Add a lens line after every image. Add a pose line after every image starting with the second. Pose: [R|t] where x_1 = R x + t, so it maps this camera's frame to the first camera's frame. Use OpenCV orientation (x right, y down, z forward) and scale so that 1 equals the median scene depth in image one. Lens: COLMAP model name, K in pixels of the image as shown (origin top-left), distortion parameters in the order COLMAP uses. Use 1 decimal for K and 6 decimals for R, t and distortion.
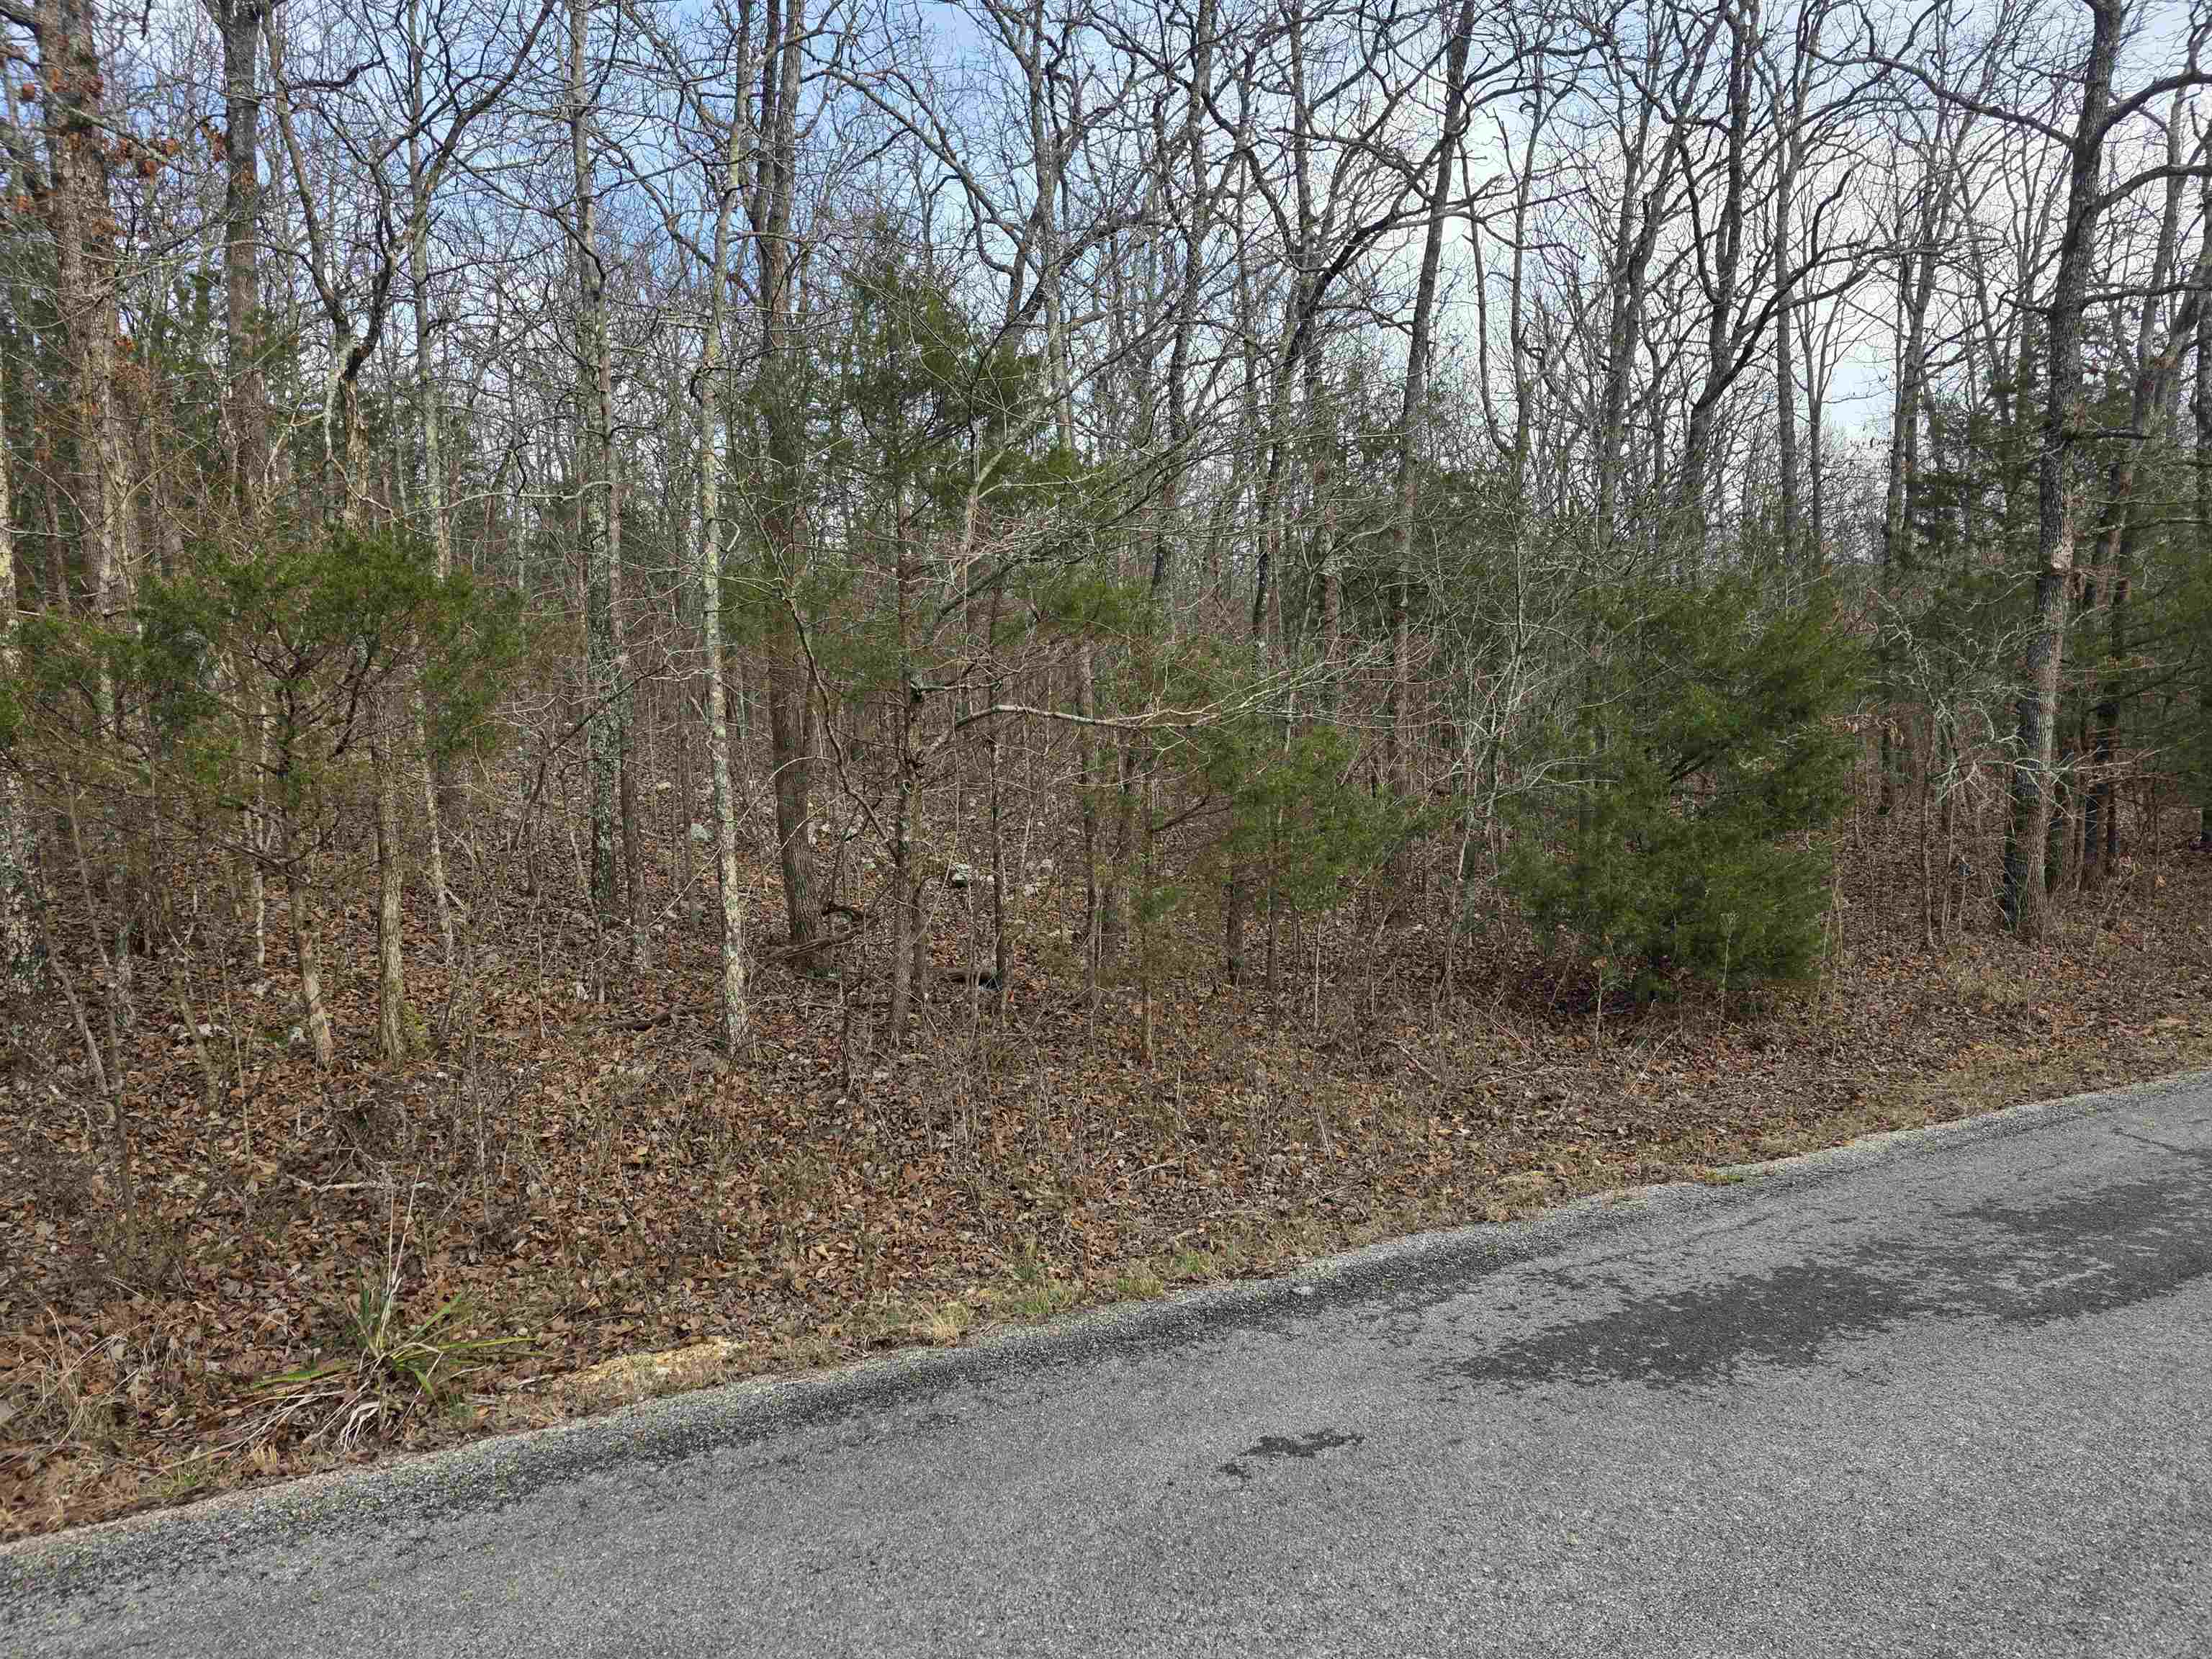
lens RADIAL K [[1483.4, 0, 1089.0], [0, 1483.4, 834.4], [0, 0, 1]] dist [0.069376, -0.058440]
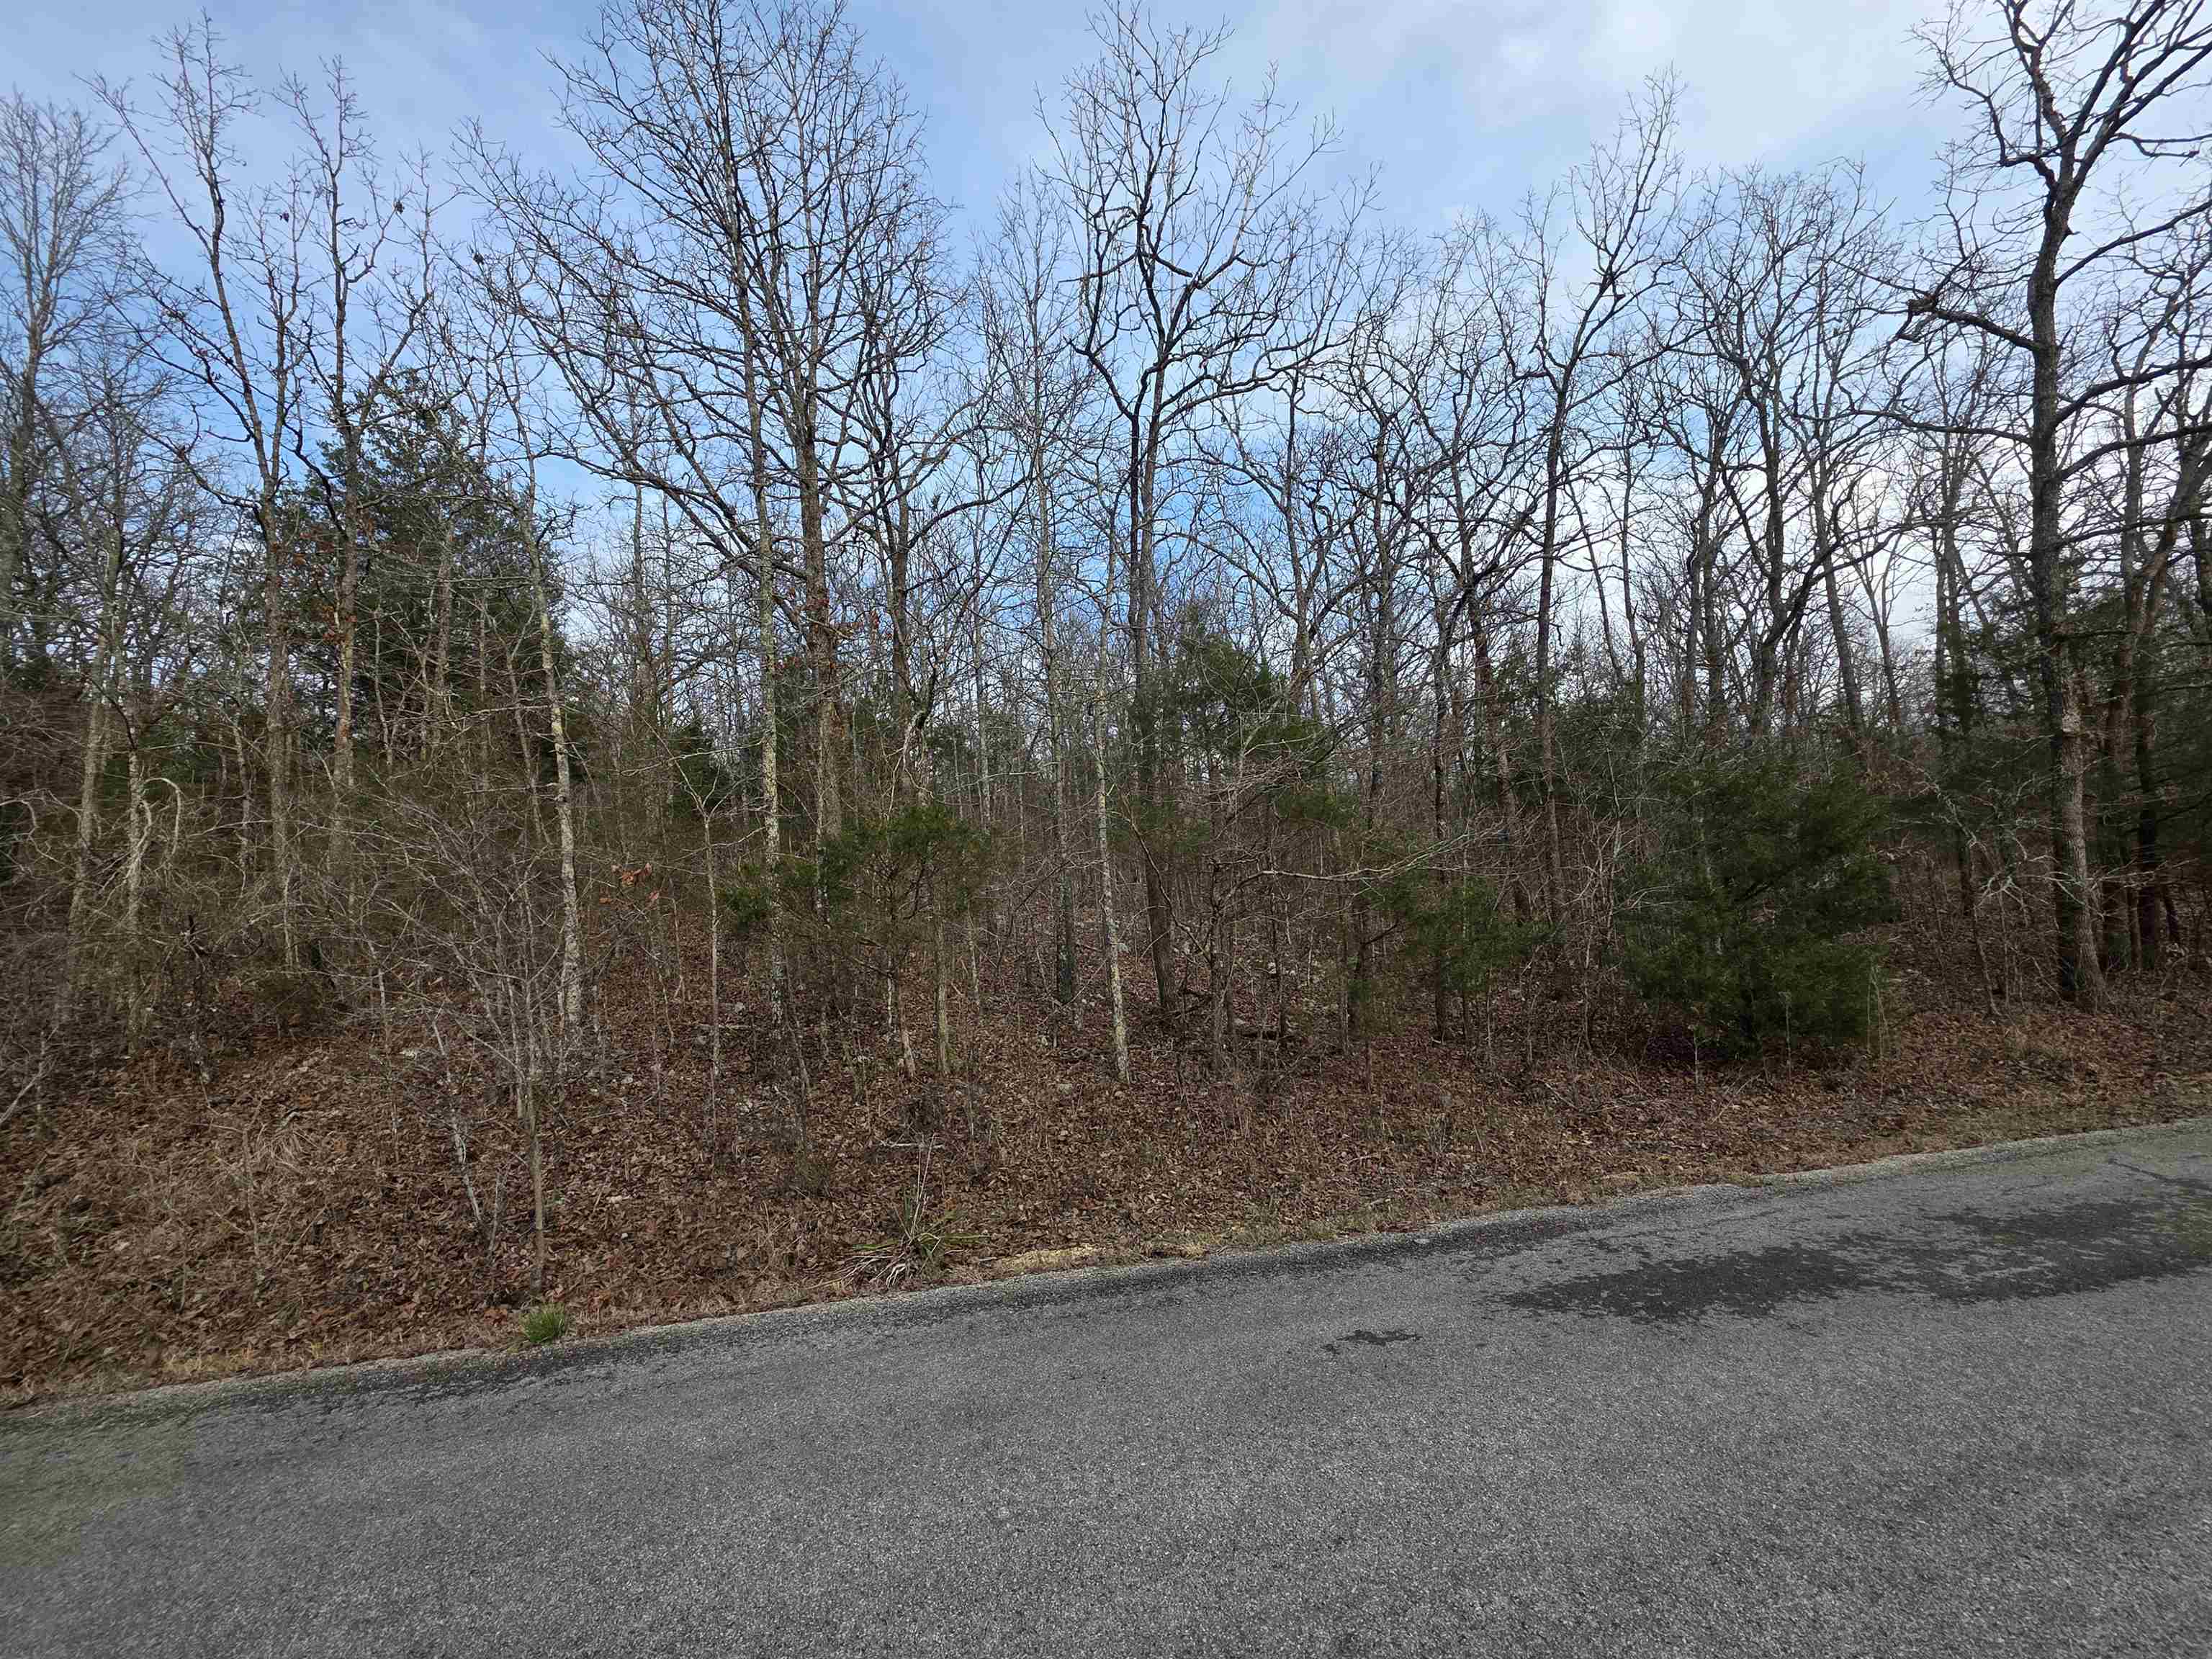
lens RADIAL K [[889.5, 0, 1113.3], [0, 889.5, 828.5], [0, 0, 1]] dist [0.006921, -0.000134]
pose [[0.953214, -0.062350, -0.295797, 0.110271], [0.024253, 0.991118, -0.130756, -0.009343], [0.301323, 0.117464, 0.946259, -0.033029]]
